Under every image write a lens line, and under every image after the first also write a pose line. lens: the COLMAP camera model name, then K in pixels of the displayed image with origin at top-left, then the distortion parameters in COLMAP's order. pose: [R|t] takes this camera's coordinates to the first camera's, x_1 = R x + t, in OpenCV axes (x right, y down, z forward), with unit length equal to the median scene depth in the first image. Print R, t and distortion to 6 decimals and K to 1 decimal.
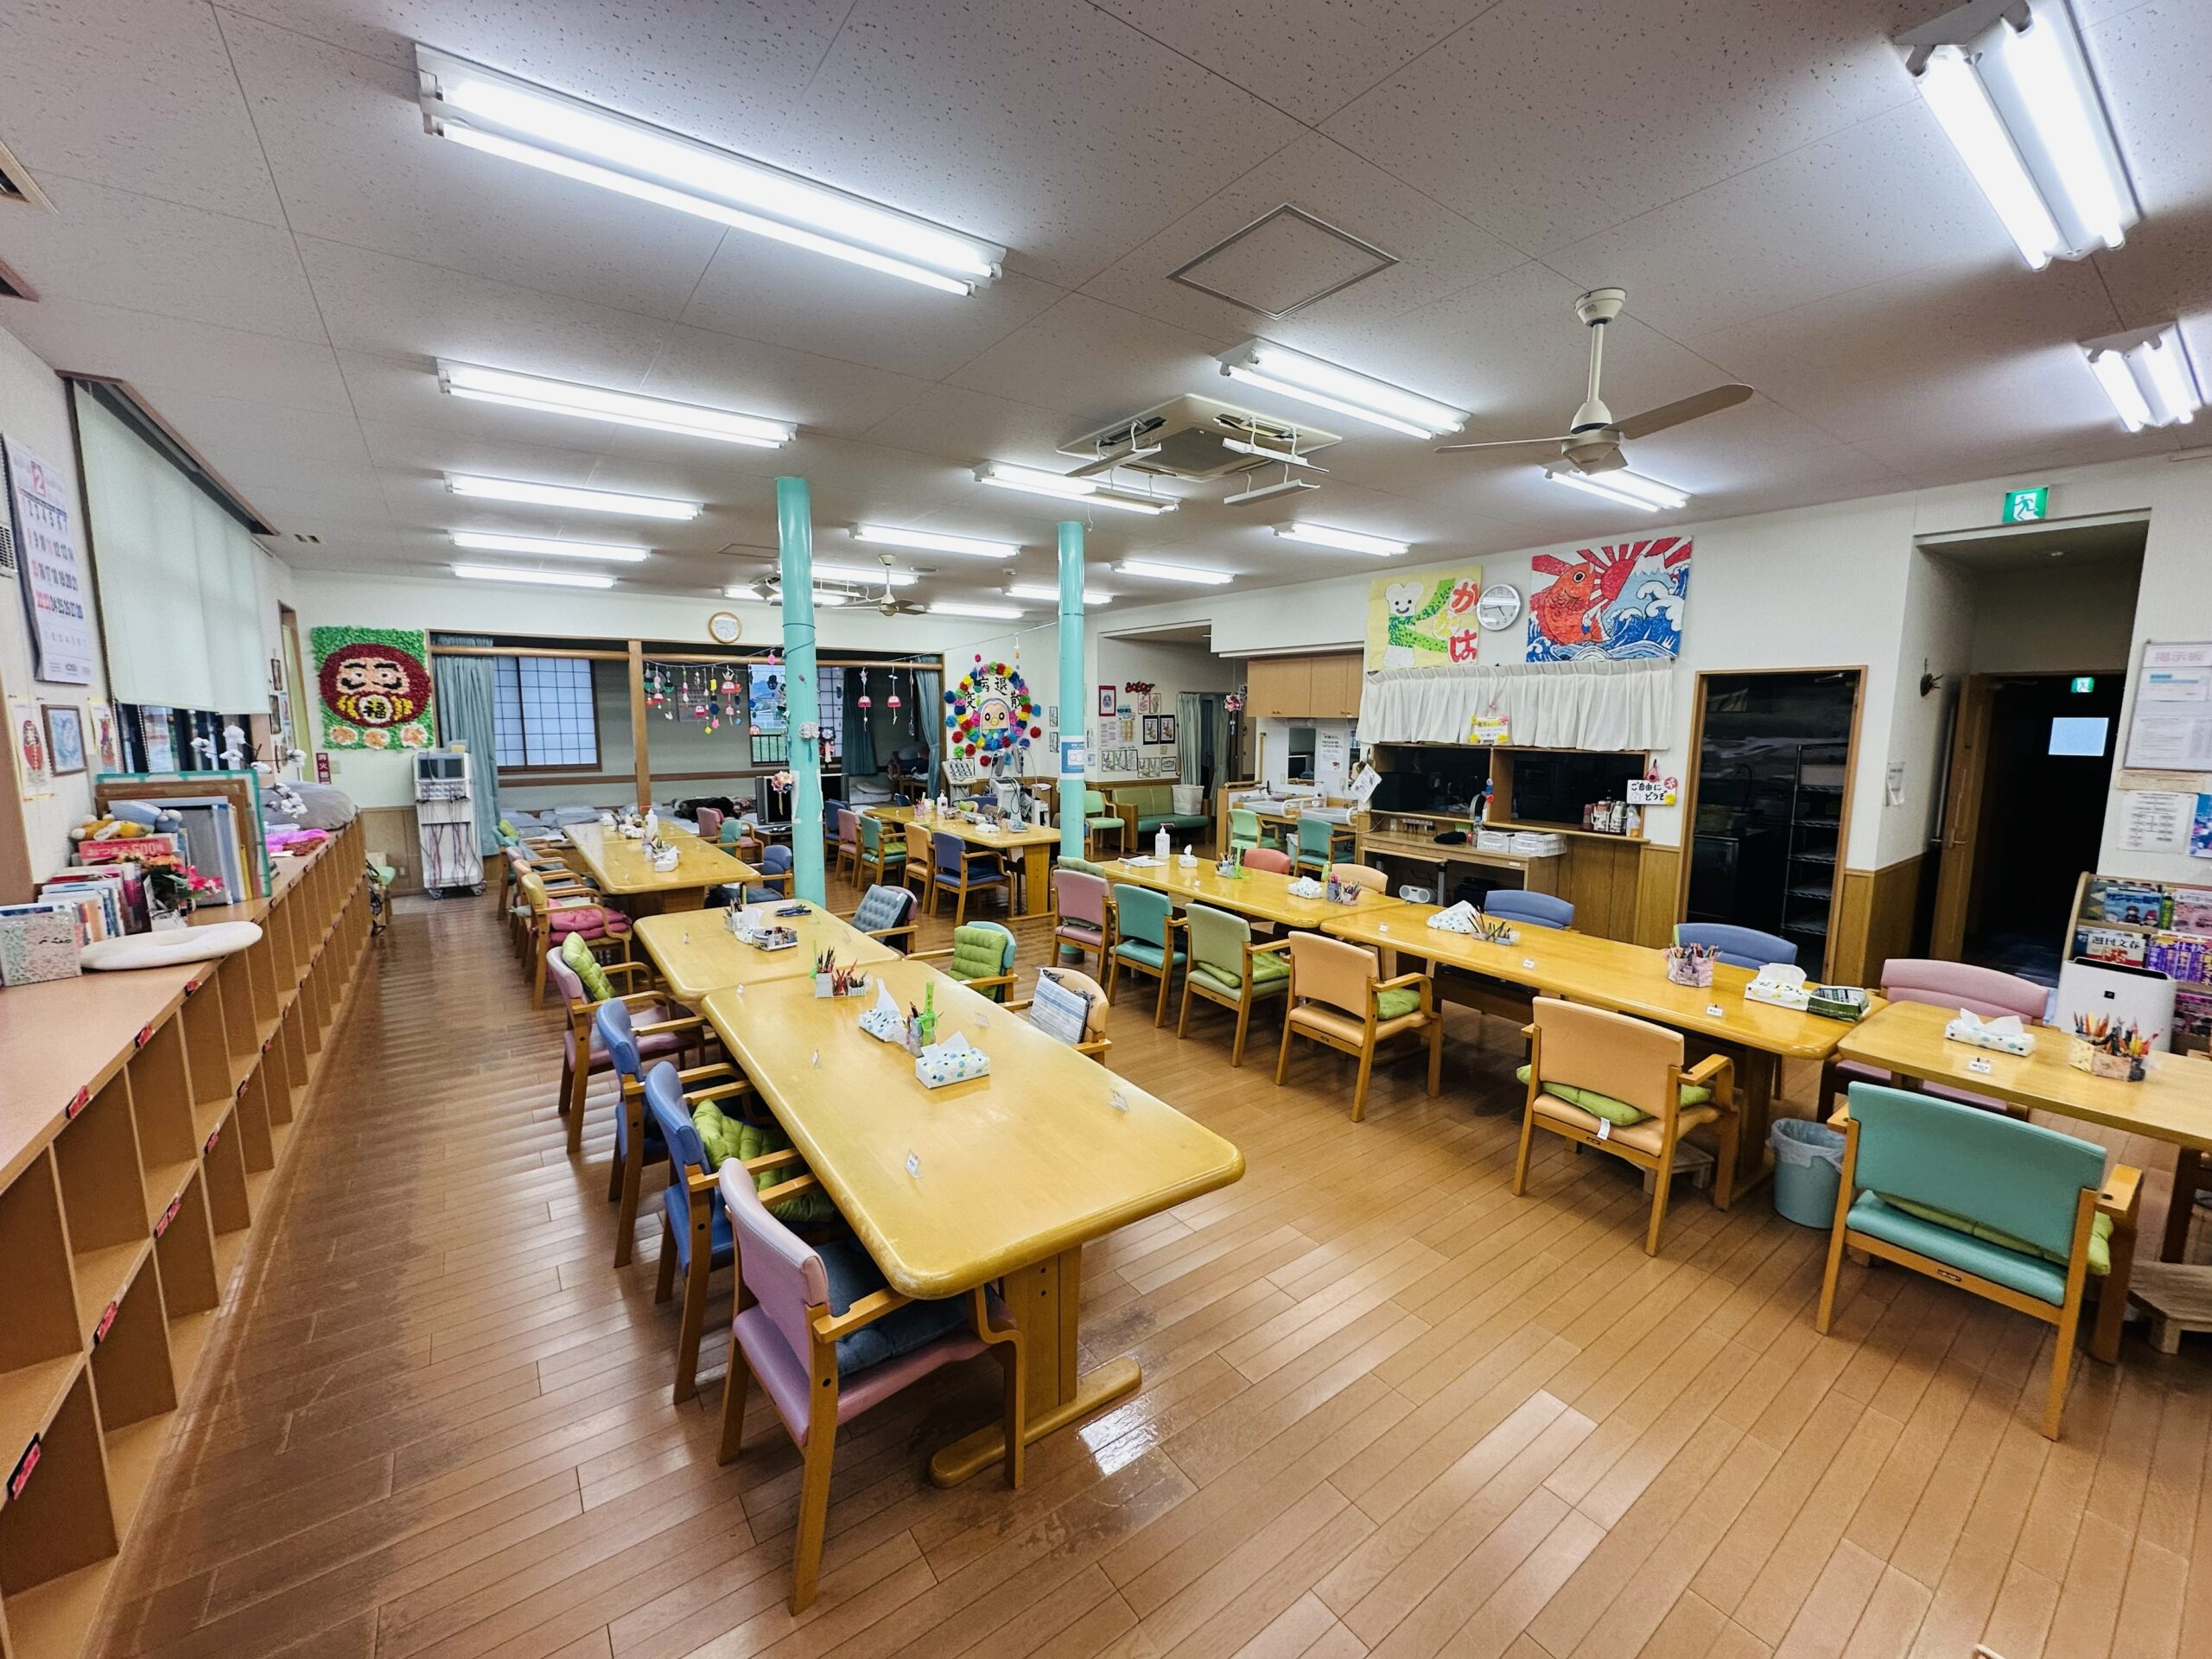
lens RADIAL K [[882.6, 0, 1120.6], [0, 882.6, 827.1], [0, 0, 1]] dist [-0.004307, 0.000022]
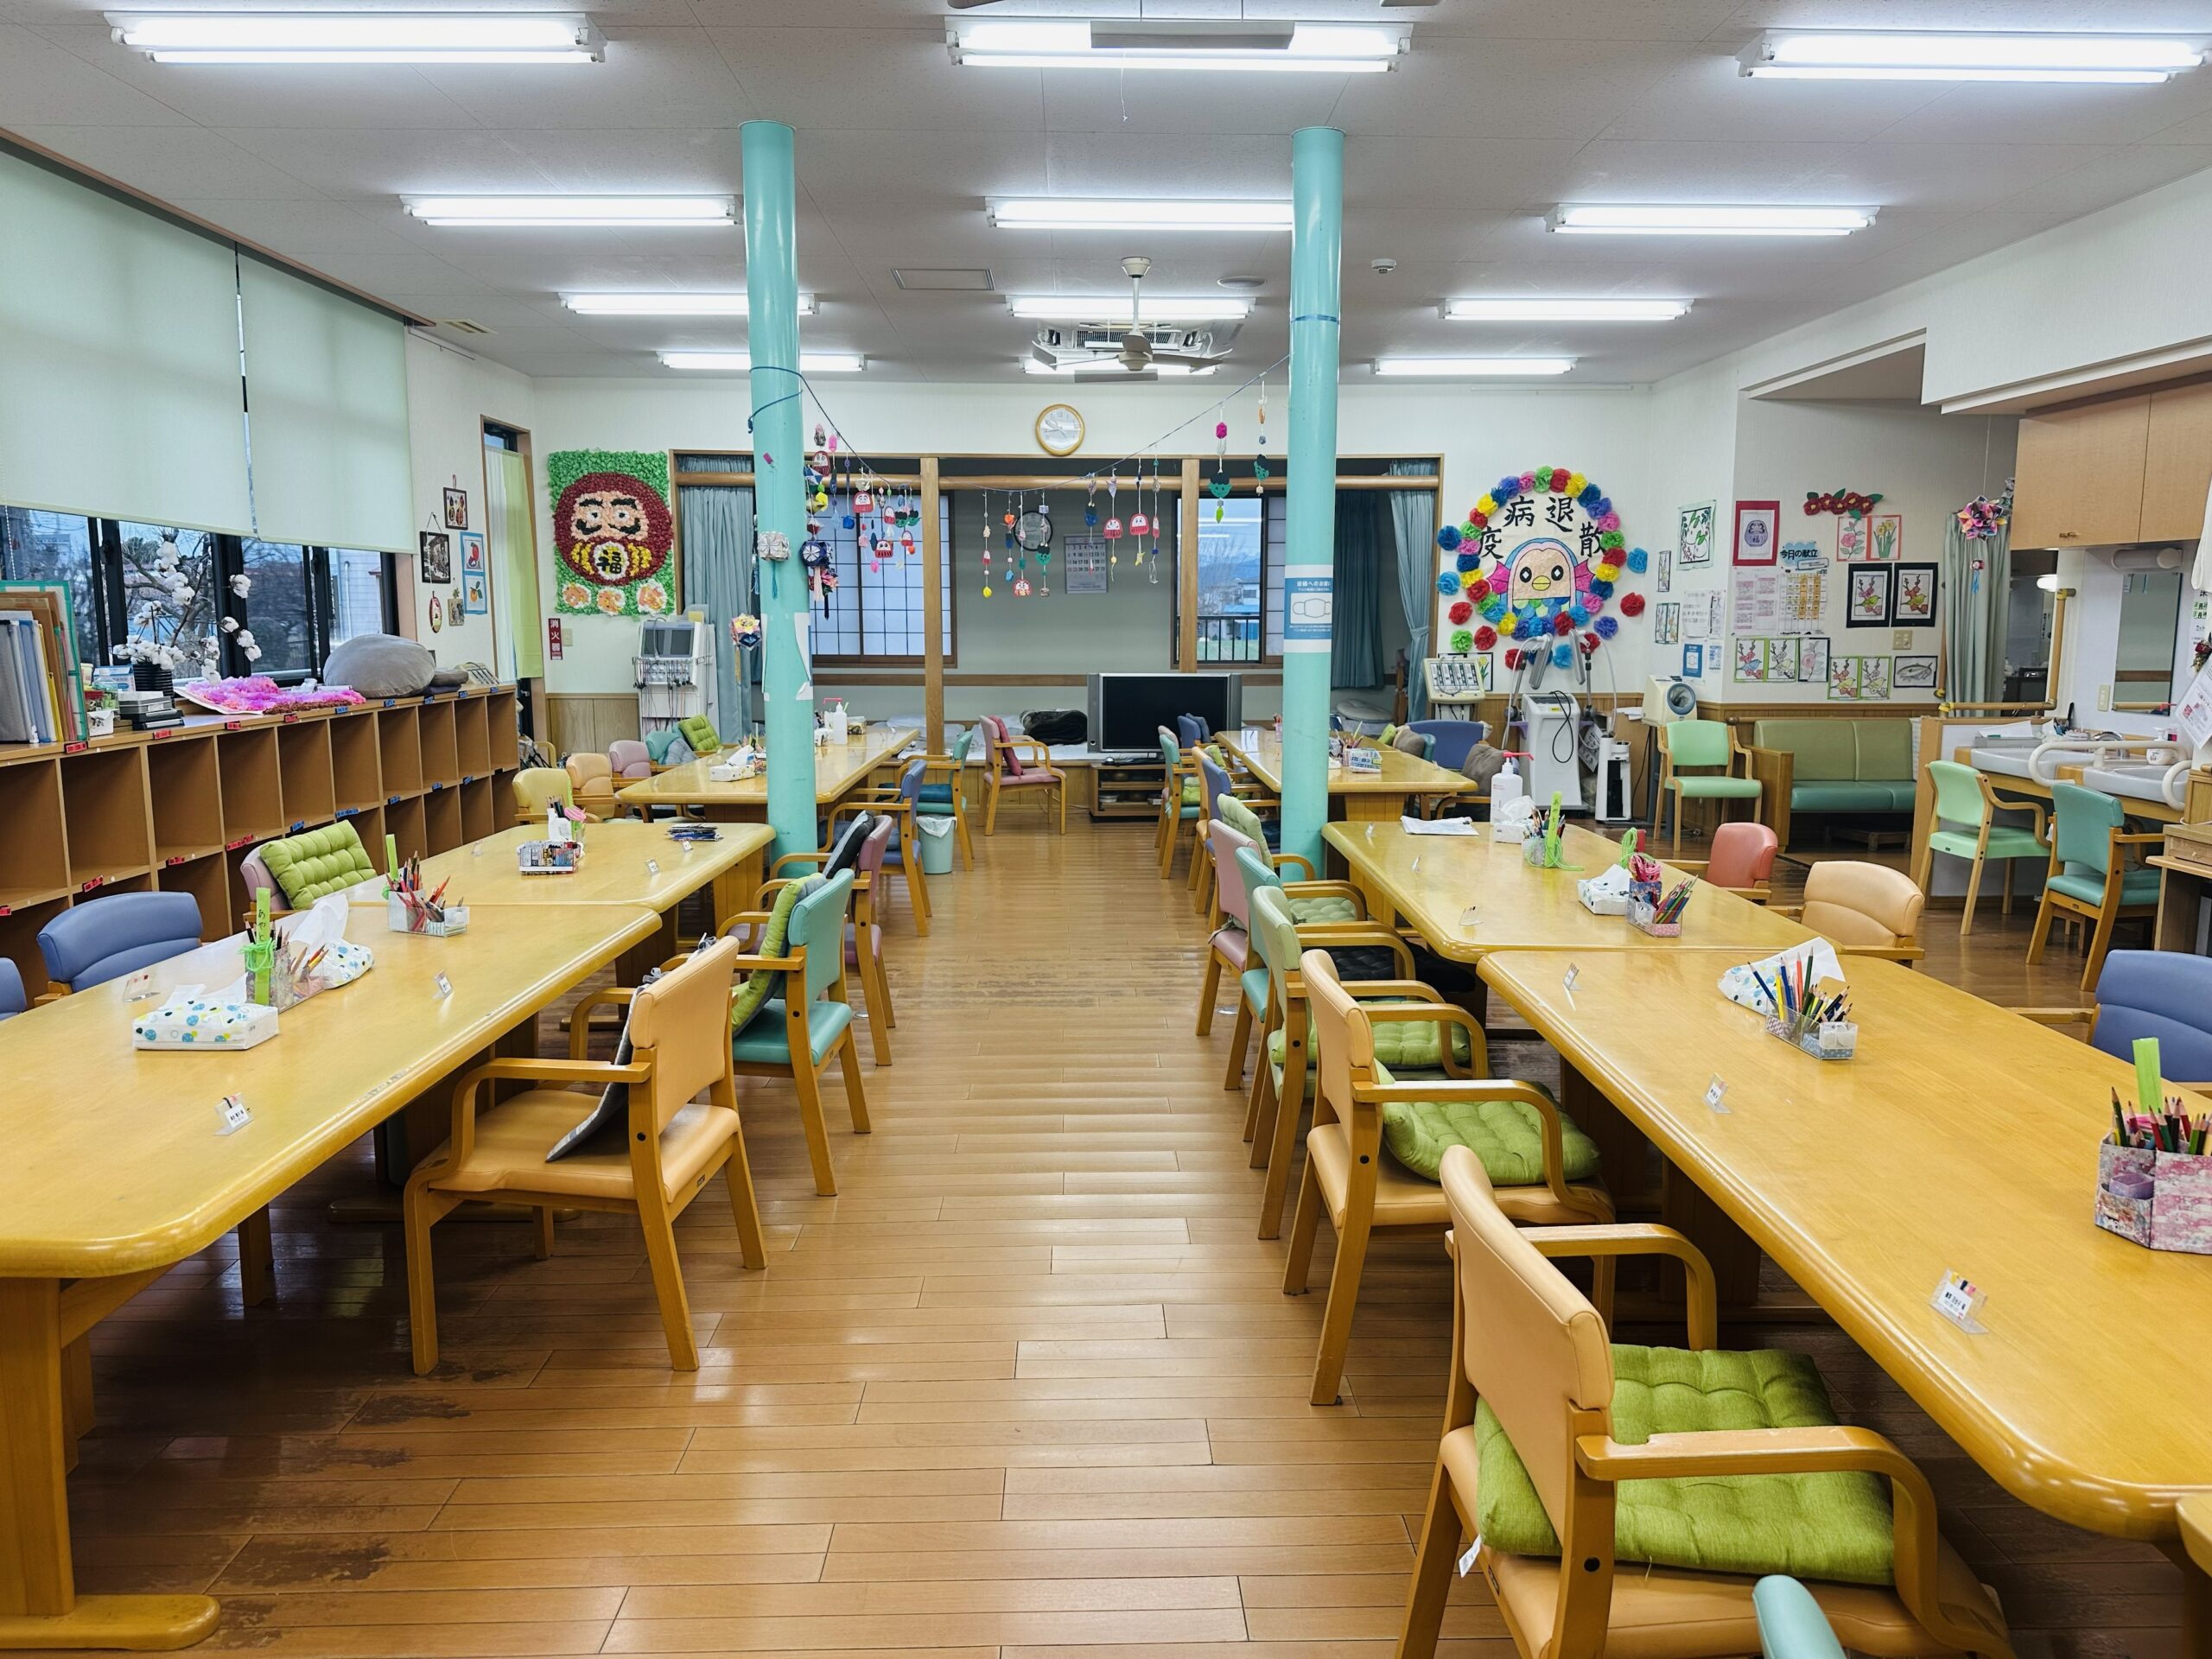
lens RADIAL K [[1548.4, 0, 1104.9], [0, 1548.4, 844.8], [0, 0, 1]] dist [0.069663, -0.084311]
pose [[0.818089, 0.082999, -0.569072, 0.322280], [-0.071715, 0.996530, 0.042247, 0.023811], [0.570603, 0.006249, 0.821202, 0.176712]]
